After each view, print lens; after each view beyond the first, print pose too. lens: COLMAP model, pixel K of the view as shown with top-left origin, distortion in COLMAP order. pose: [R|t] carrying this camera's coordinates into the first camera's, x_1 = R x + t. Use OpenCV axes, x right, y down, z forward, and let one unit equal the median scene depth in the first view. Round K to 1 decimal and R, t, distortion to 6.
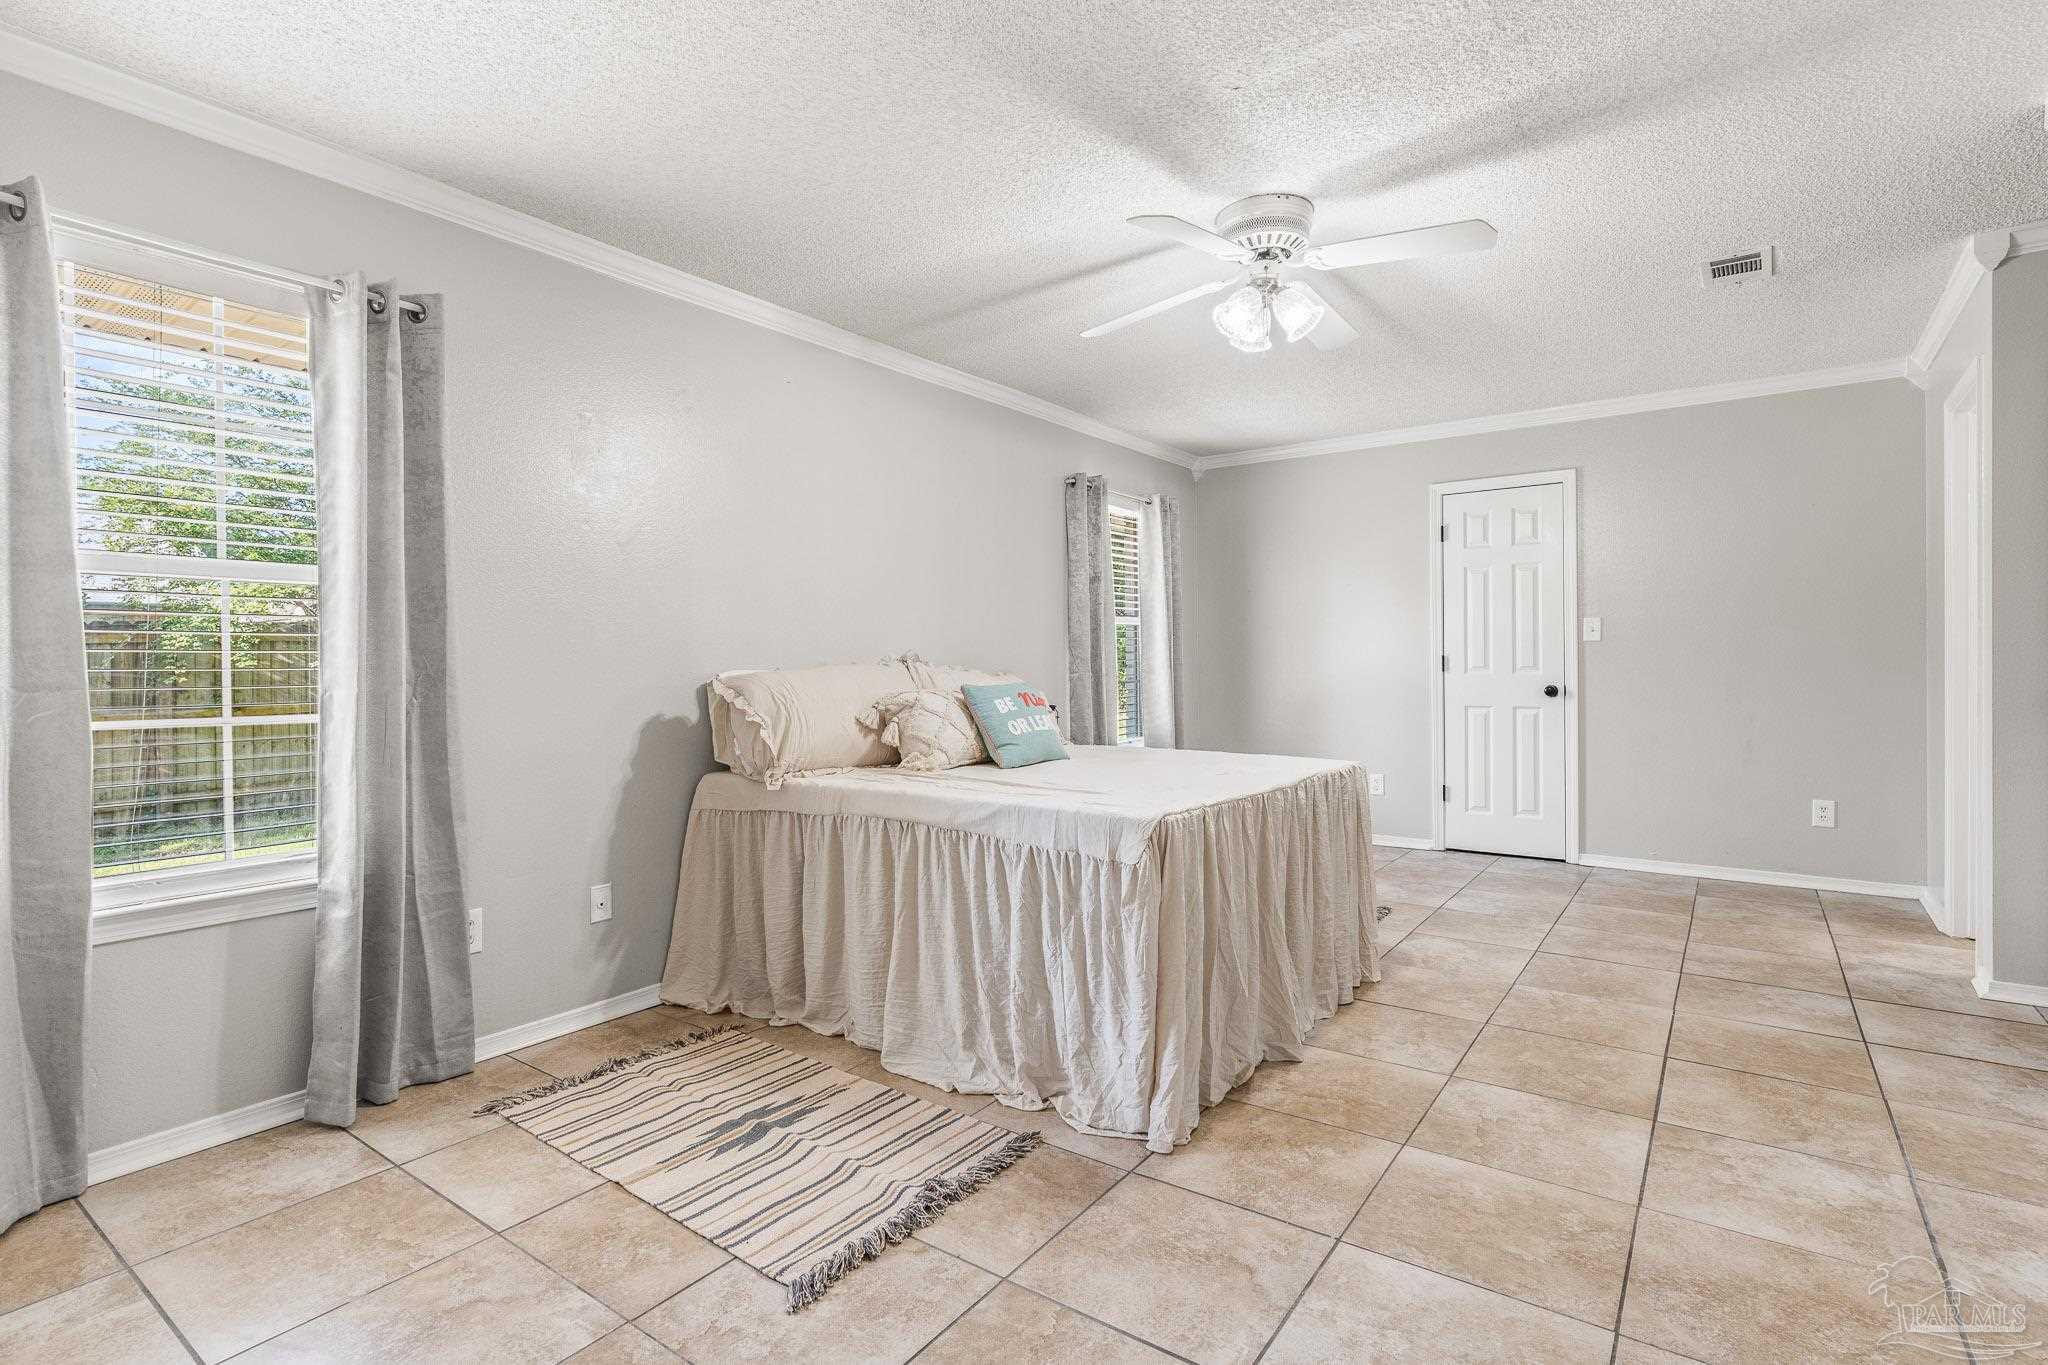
lens RADIAL K [[978.8, 0, 1020.0], [0, 978.8, 662.0], [0, 0, 1]] dist [-0.009621, 0.004629]
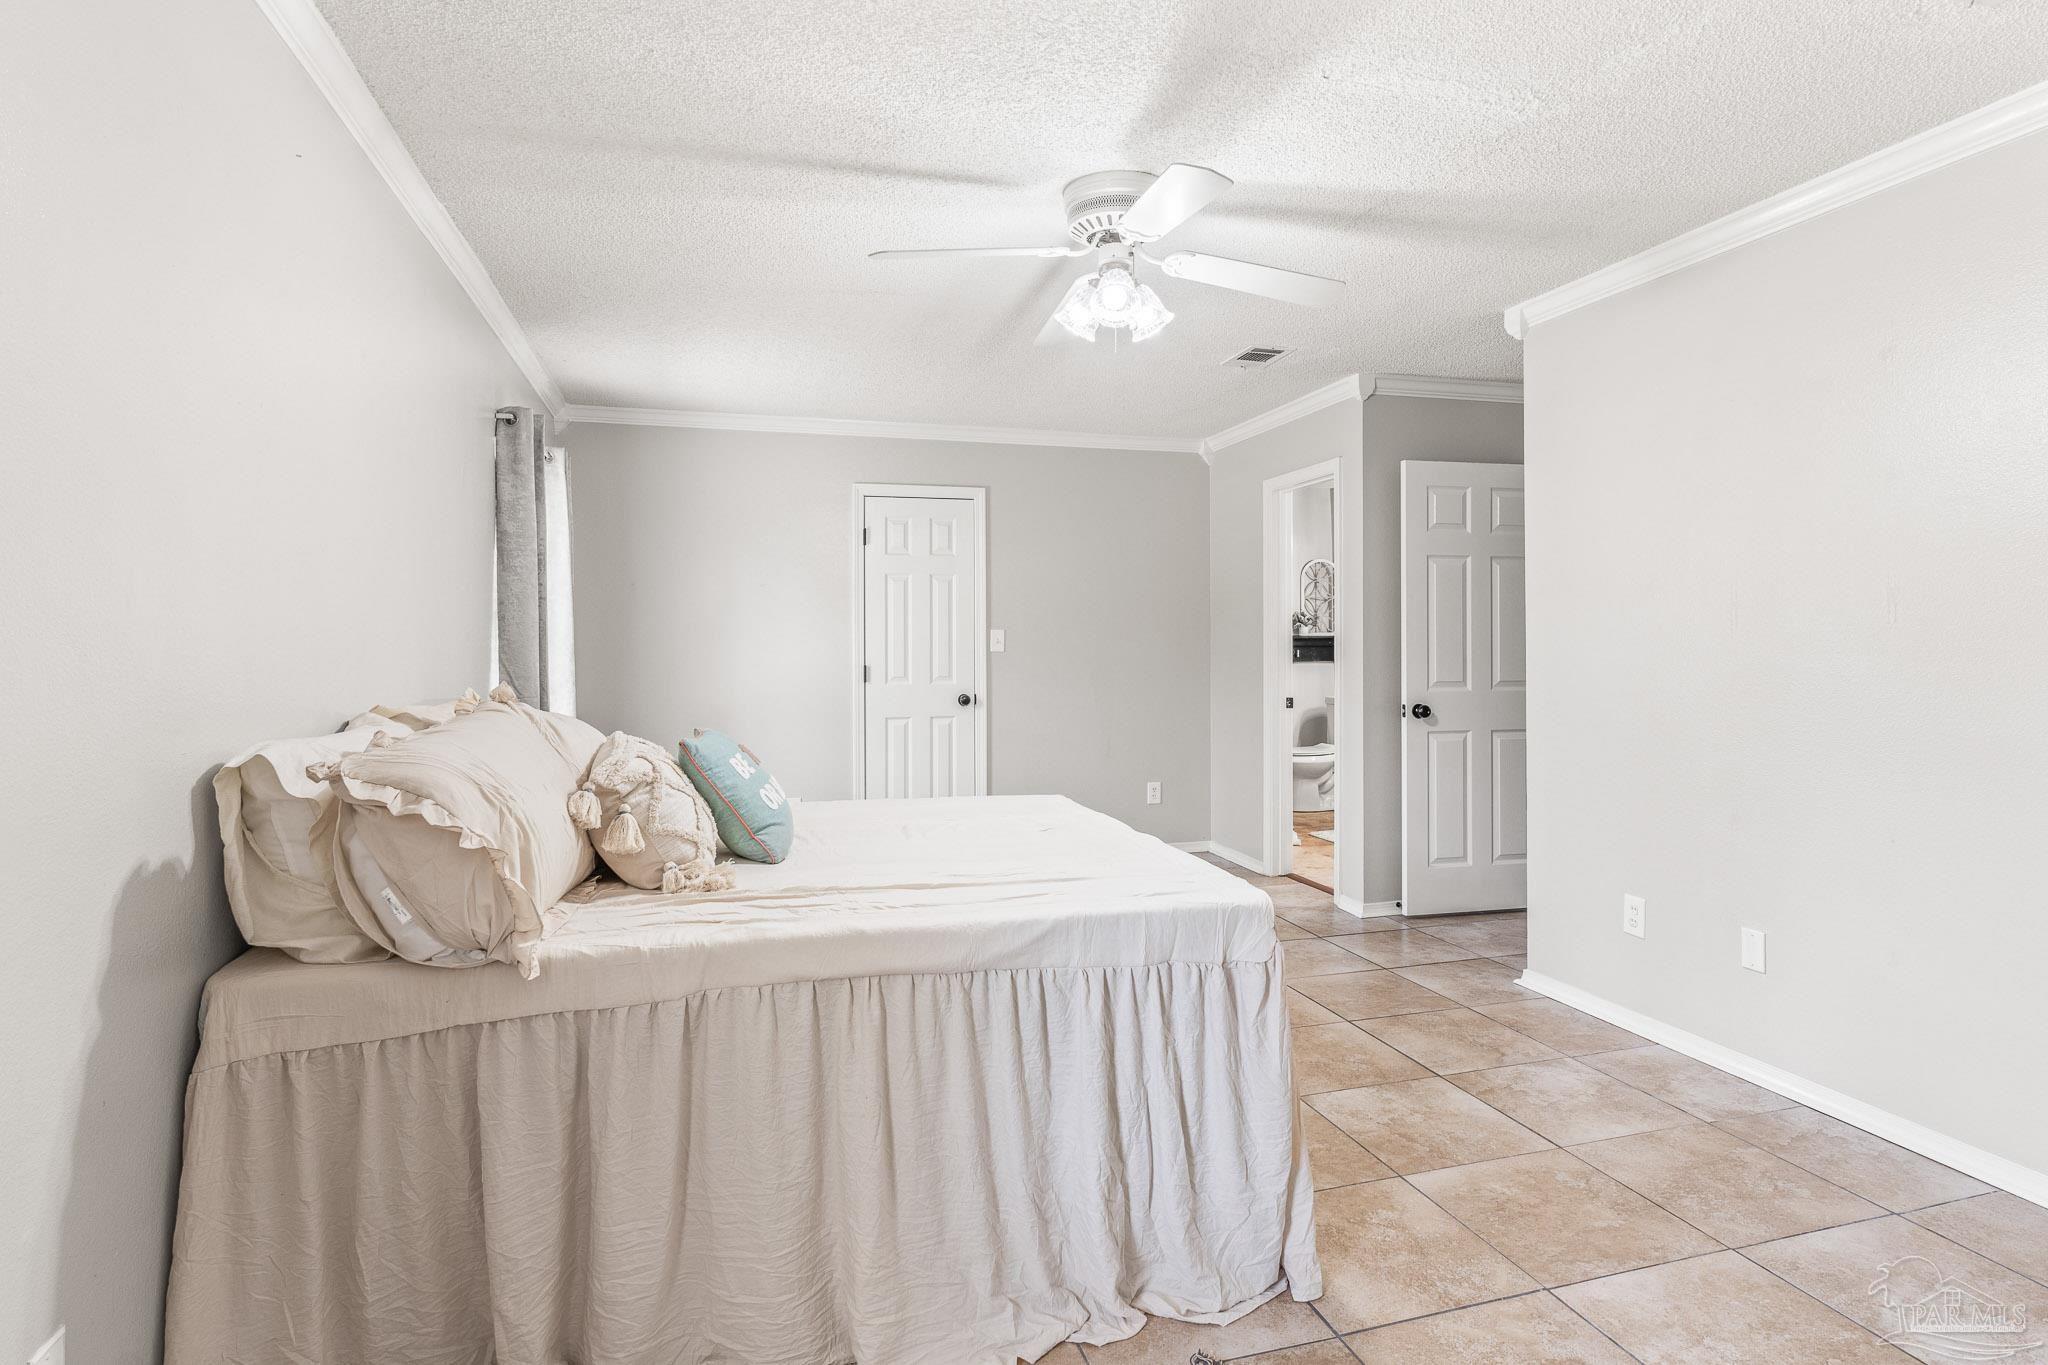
lens RADIAL K [[1065.3, 0, 1018.3], [0, 1065.3, 632.6], [0, 0, 1]] dist [0.002920, 0.000139]
pose [[0.608531, 0.013684, 0.793412, -0.595956], [-0.001603, 0.999870, -0.016016, -0.044272], [-0.793528, 0.008474, 0.608474, 0.509118]]
